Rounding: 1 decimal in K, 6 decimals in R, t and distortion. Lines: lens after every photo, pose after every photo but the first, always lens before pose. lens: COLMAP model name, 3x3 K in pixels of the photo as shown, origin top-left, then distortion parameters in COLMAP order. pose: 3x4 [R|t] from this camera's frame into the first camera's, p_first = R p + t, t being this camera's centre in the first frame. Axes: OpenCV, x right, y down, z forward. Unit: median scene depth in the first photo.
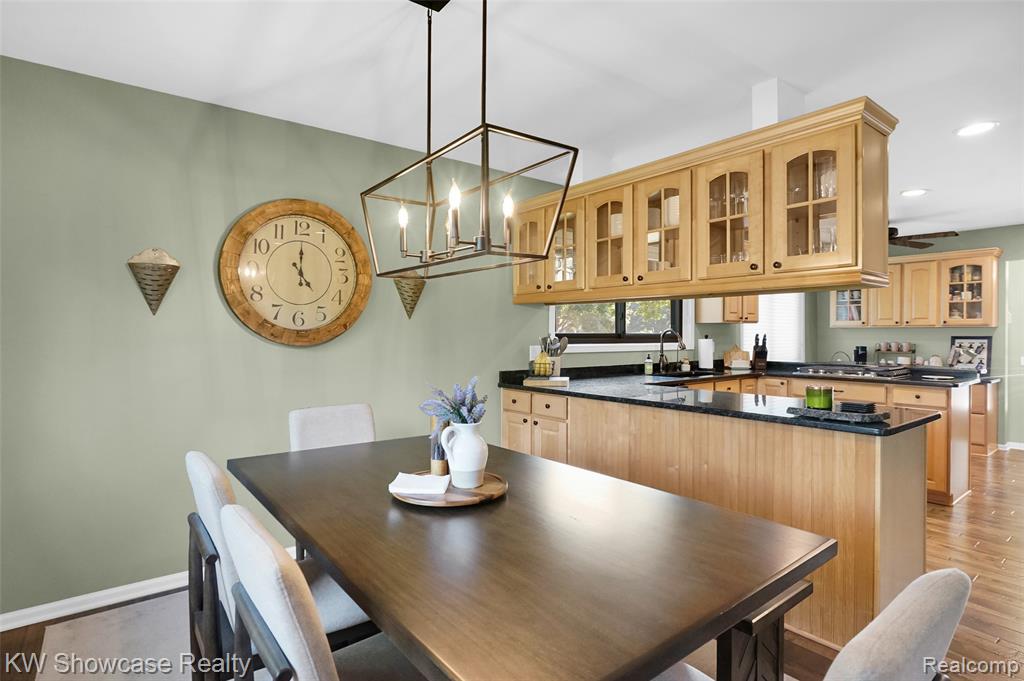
lens RADIAL K [[530.4, 0, 535.6], [0, 530.4, 330.7], [0, 0, 1]] dist [-0.056274, 0.042177]
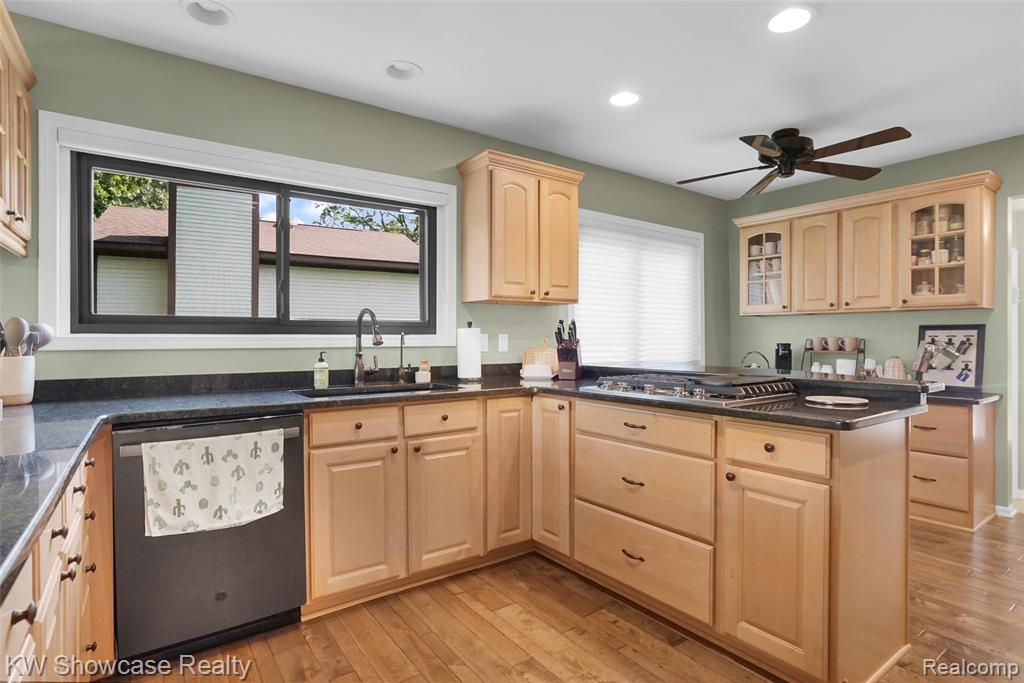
lens RADIAL K [[522.1, 0, 510.7], [0, 522.1, 335.2], [0, 0, 1]] dist [-0.044795, 0.015202]
pose [[0.997173, -0.004334, -0.075009, 0.406328], [0.004280, 0.999990, -0.000875, 0.023033], [0.075012, 0.000551, 0.997182, 0.405687]]
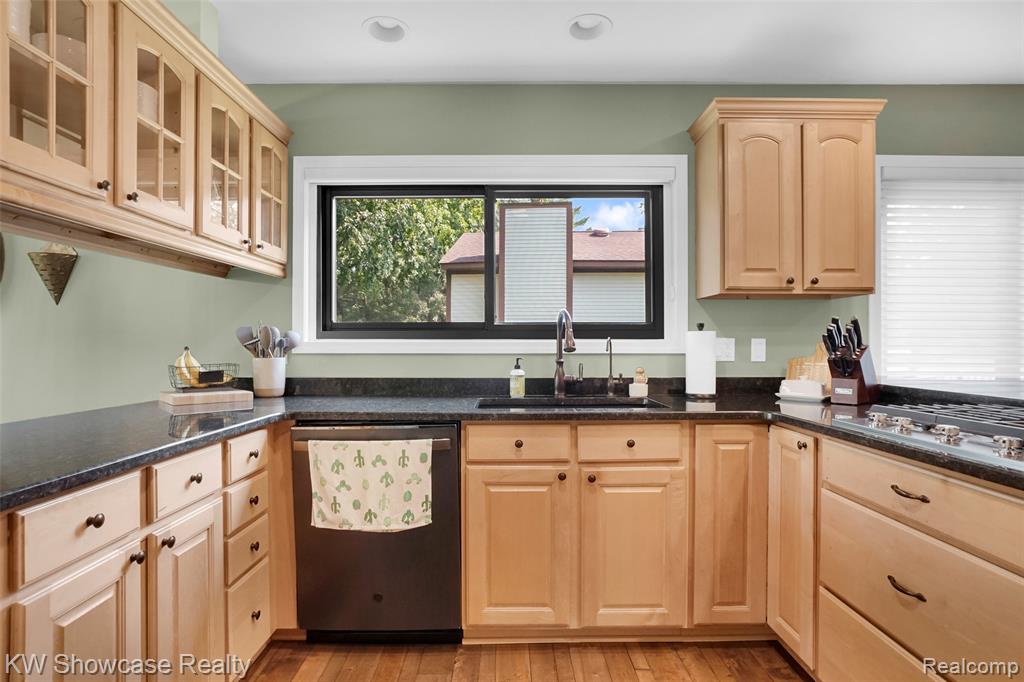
lens RADIAL K [[531.6, 0, 512.0], [0, 531.6, 341.0], [0, 0, 1]] dist [-0.061747, 0.043201]
pose [[0.769213, -0.004941, -0.638973, 0.486104], [0.004751, 0.999987, -0.002014, 0.023434], [0.638974, -0.001487, 0.769227, 0.519427]]
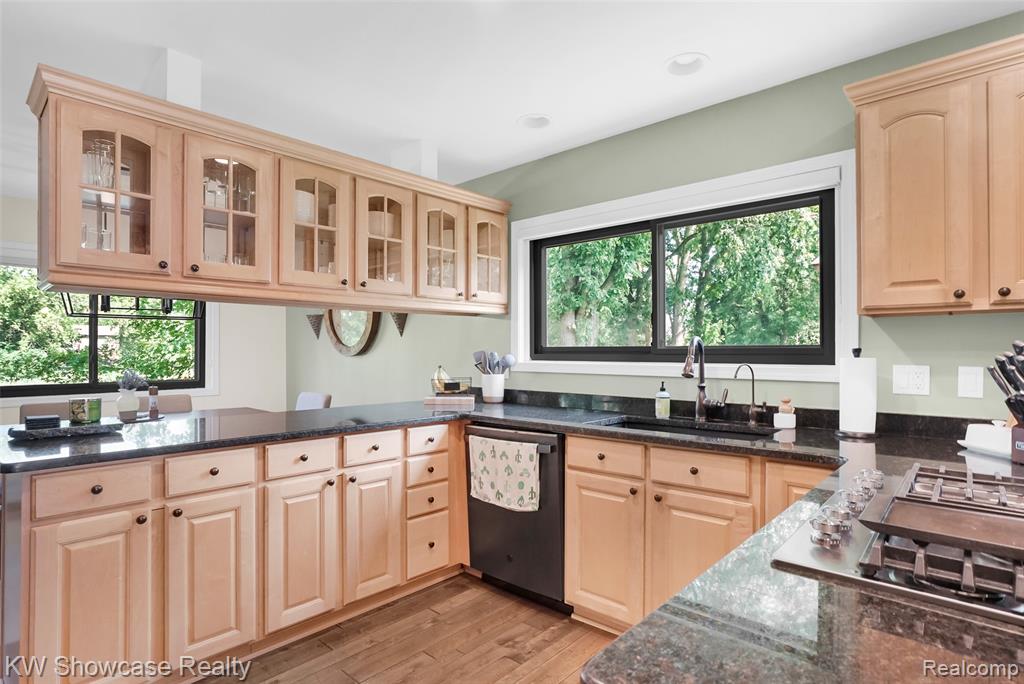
lens RADIAL K [[531.6, 0, 512.0], [0, 531.6, 342.0], [0, 0, 1]] dist [-0.061747, 0.043201]
pose [[0.144333, -0.016600, -0.989390, 0.666089], [0.005937, 0.999856, -0.015909, 0.007818], [0.989511, -0.003578, 0.144411, 0.670850]]
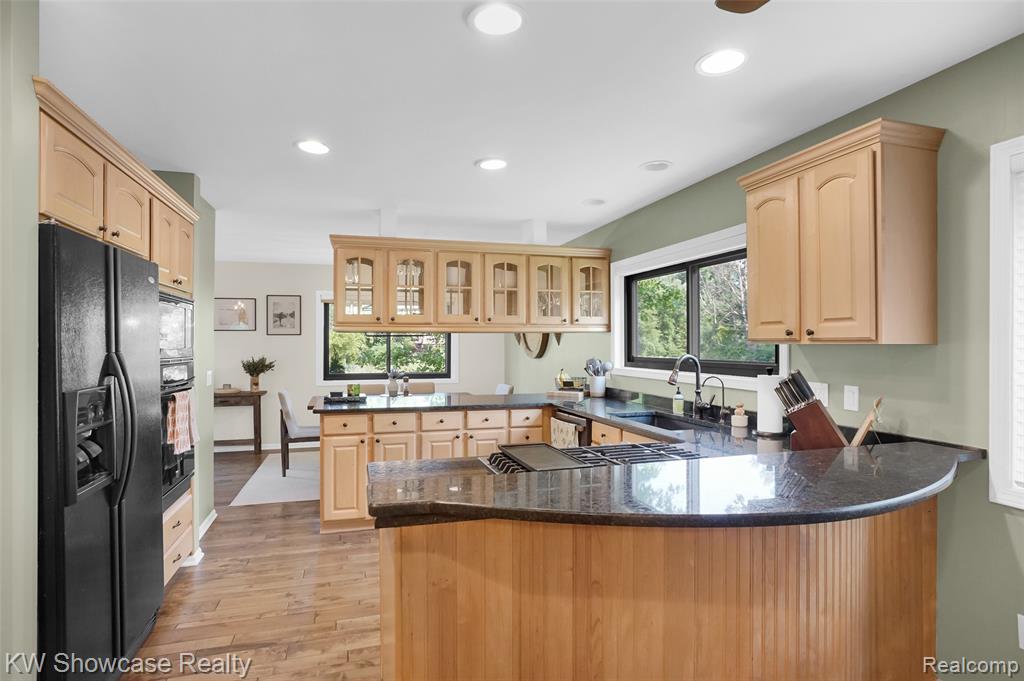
lens RADIAL K [[522.1, 0, 510.7], [0, 522.1, 334.2], [0, 0, 1]] dist [-0.044795, 0.015202]
pose [[-0.380314, -0.016970, -0.924702, 0.881608], [0.005137, 0.999777, -0.020460, -0.016414], [0.924843, -0.012532, -0.380142, 0.939537]]
